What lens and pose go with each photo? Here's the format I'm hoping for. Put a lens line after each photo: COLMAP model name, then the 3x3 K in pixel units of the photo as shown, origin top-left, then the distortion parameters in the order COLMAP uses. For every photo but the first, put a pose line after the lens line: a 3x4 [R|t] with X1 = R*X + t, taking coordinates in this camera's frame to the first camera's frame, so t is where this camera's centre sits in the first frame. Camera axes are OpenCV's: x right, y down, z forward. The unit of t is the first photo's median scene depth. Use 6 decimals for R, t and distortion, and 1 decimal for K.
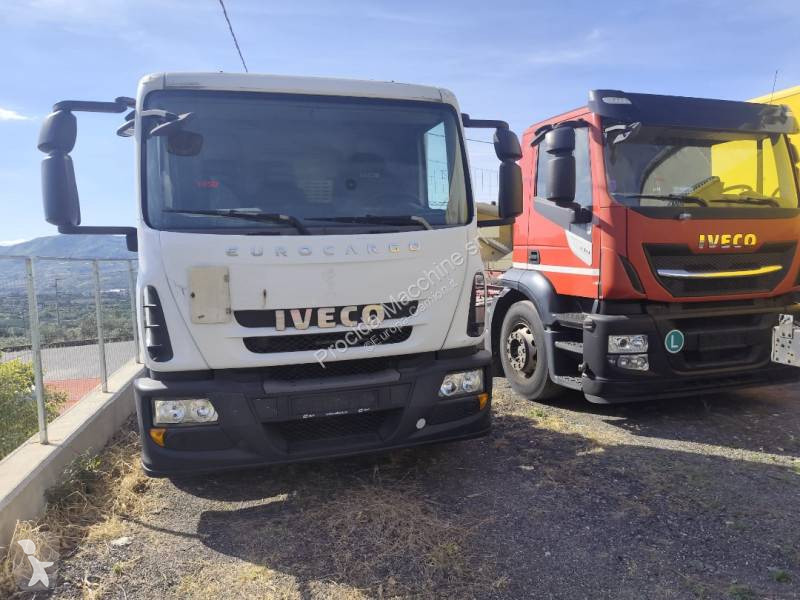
lens RADIAL K [[553.2, 0, 407.9], [0, 553.2, 306.6], [0, 0, 1]] dist [0.004965, -0.004513]
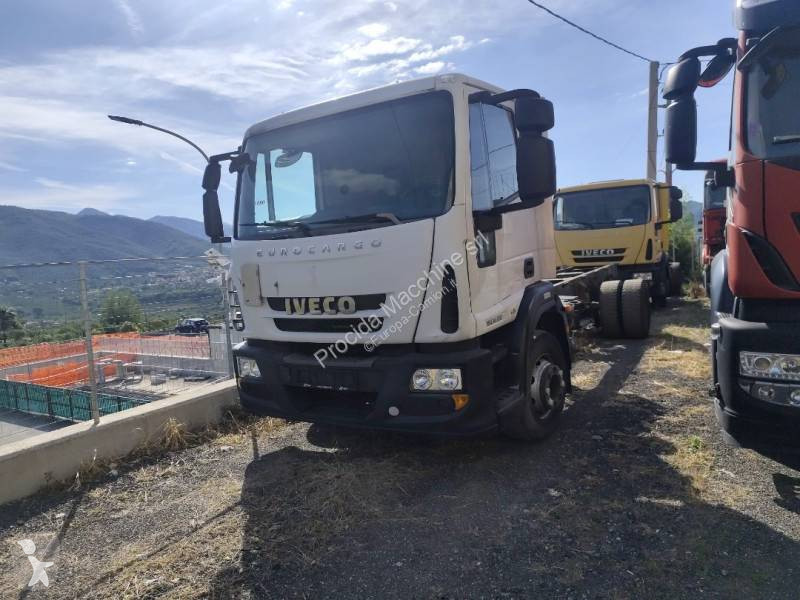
lens RADIAL K [[555.9, 0, 406.2], [0, 555.9, 301.7], [0, 0, 1]] dist [0.003354, -0.009059]
pose [[0.678617, 0.046066, -0.733046, 0.691789], [-0.017757, 0.998769, 0.046325, -0.038480], [0.734277, -0.018420, 0.678600, 0.265832]]
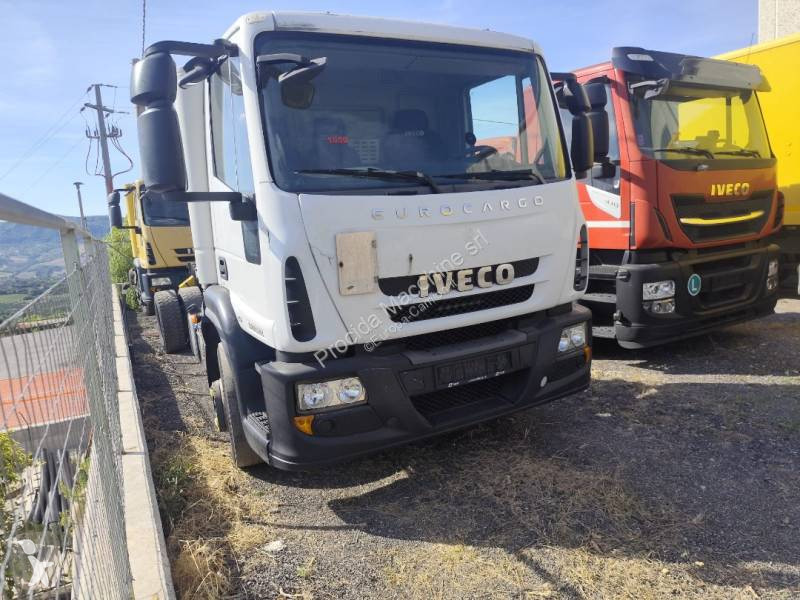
lens RADIAL K [[554.7, 0, 402.0], [0, 554.7, 299.1], [0, 0, 1]] dist [0.006228, -0.007504]
pose [[0.974619, -0.077658, 0.209968, -0.365078], [0.069158, 0.996473, 0.047536, -0.000441], [-0.212919, -0.031809, 0.976552, 0.074087]]
